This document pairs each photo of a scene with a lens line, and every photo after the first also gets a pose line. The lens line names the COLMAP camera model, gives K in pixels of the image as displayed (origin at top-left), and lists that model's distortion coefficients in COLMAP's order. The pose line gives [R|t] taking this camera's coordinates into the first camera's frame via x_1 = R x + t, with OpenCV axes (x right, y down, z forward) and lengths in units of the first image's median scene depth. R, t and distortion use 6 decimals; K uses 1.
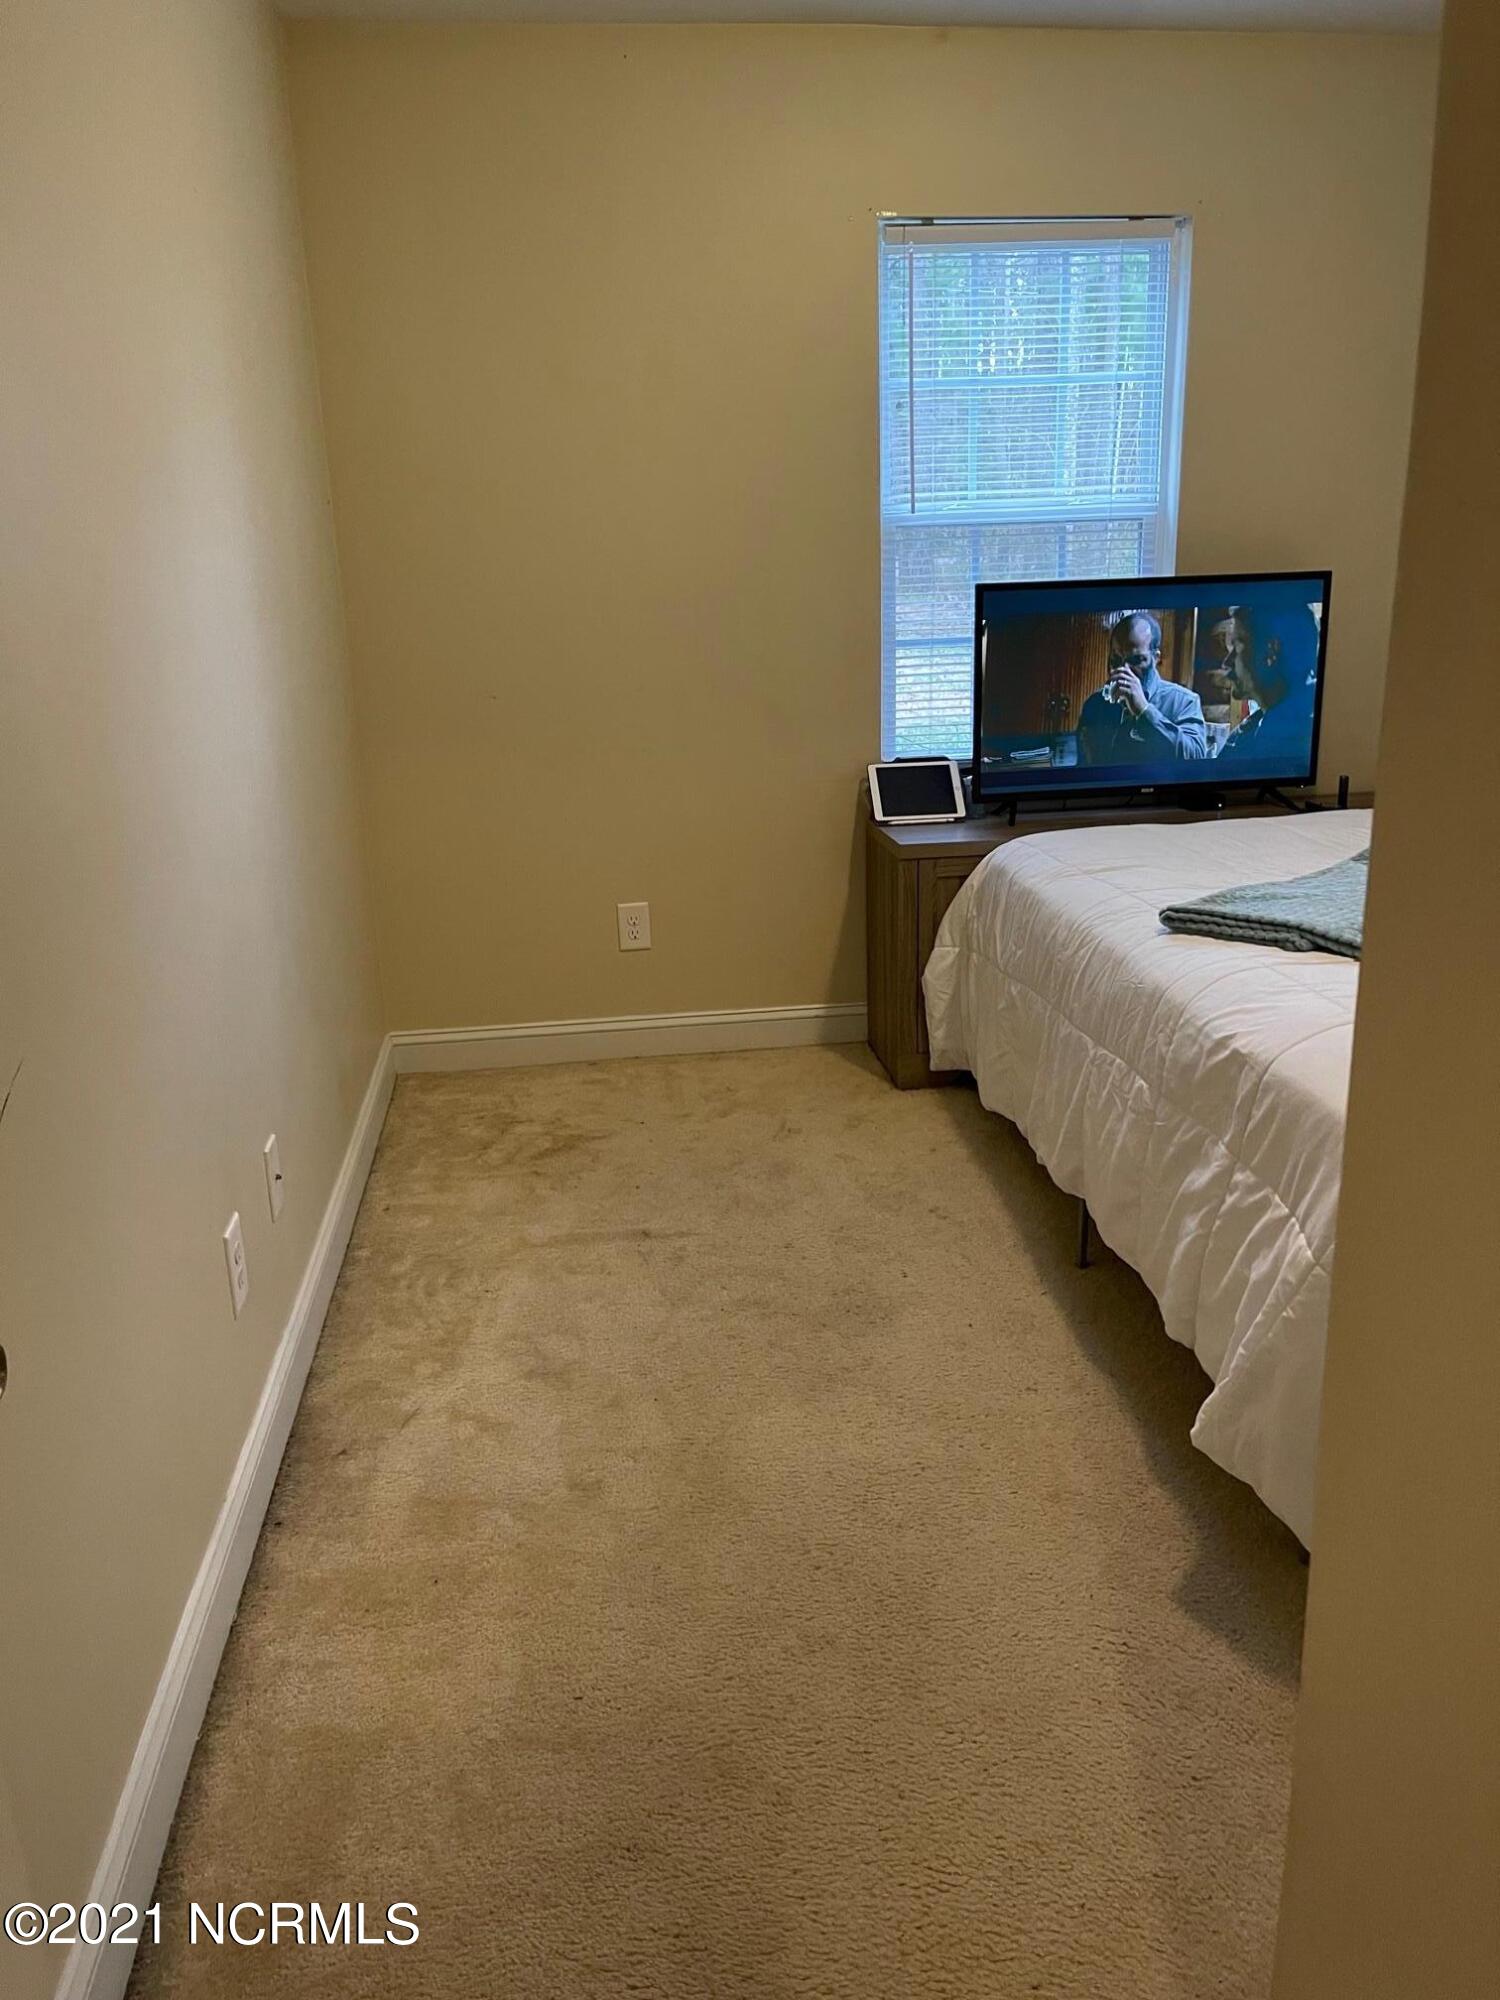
lens RADIAL K [[1518.5, 0, 750.0], [0, 1518.5, 1000.0], [0, 0, 1]] dist [0.071423, -0.098766]
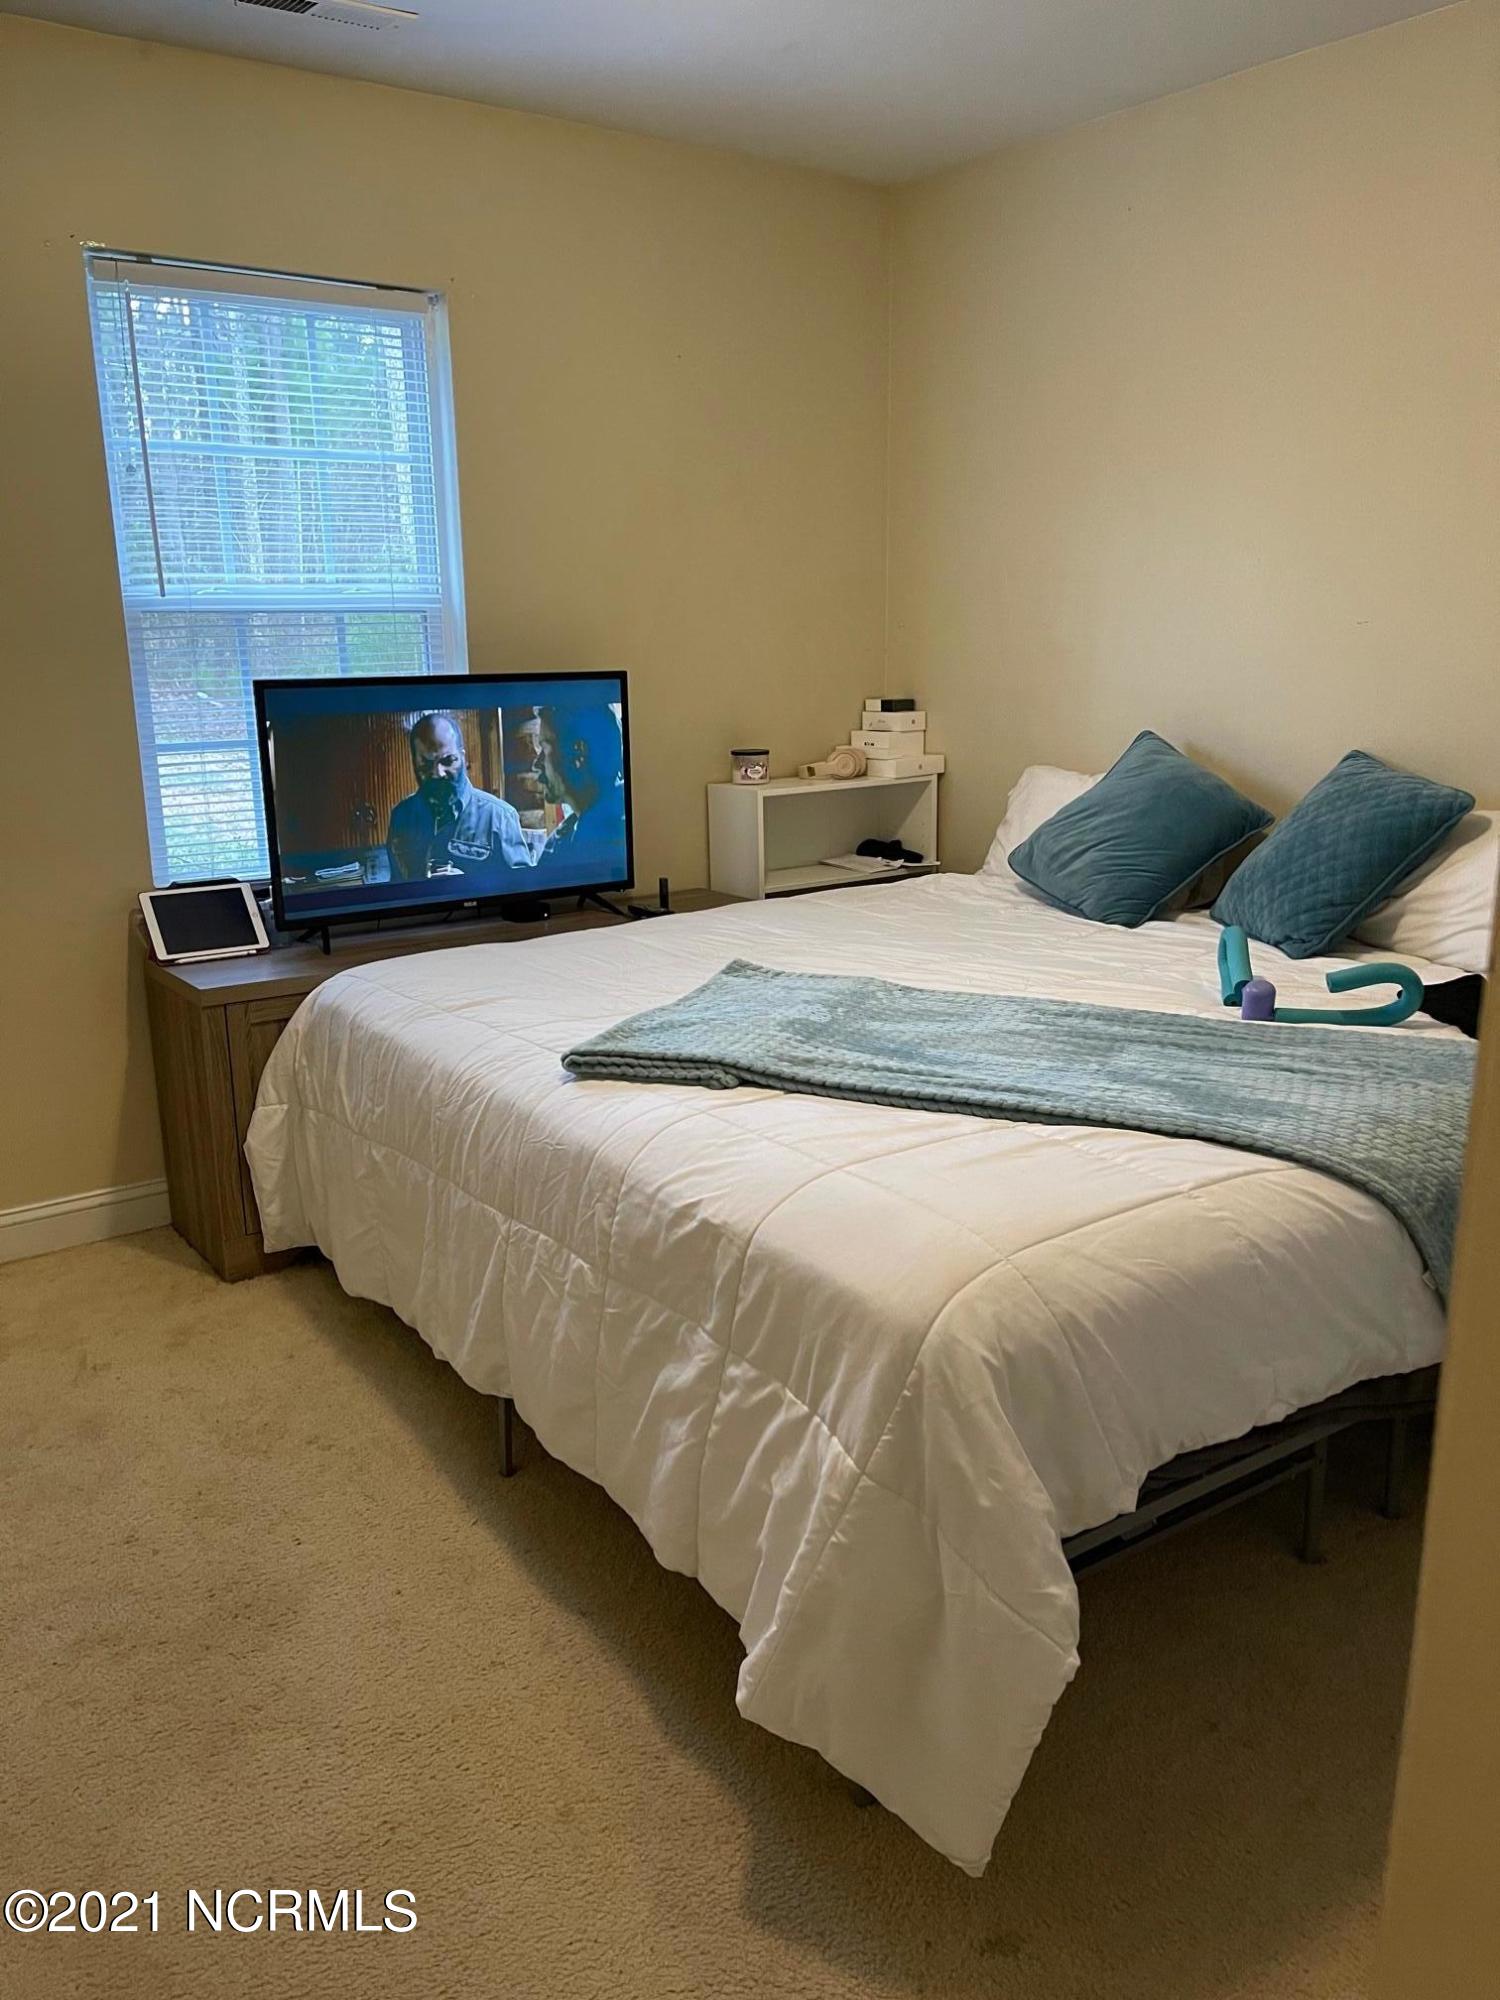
lens RADIAL K [[1518.5, 0, 750.0], [0, 1518.5, 1000.0], [0, 0, 1]] dist [0.071423, -0.098766]
pose [[0.875055, -0.096683, 0.474270, -0.035605], [0.122108, 0.992250, -0.023019, -0.042325], [-0.468368, 0.078056, 0.880079, 0.133318]]
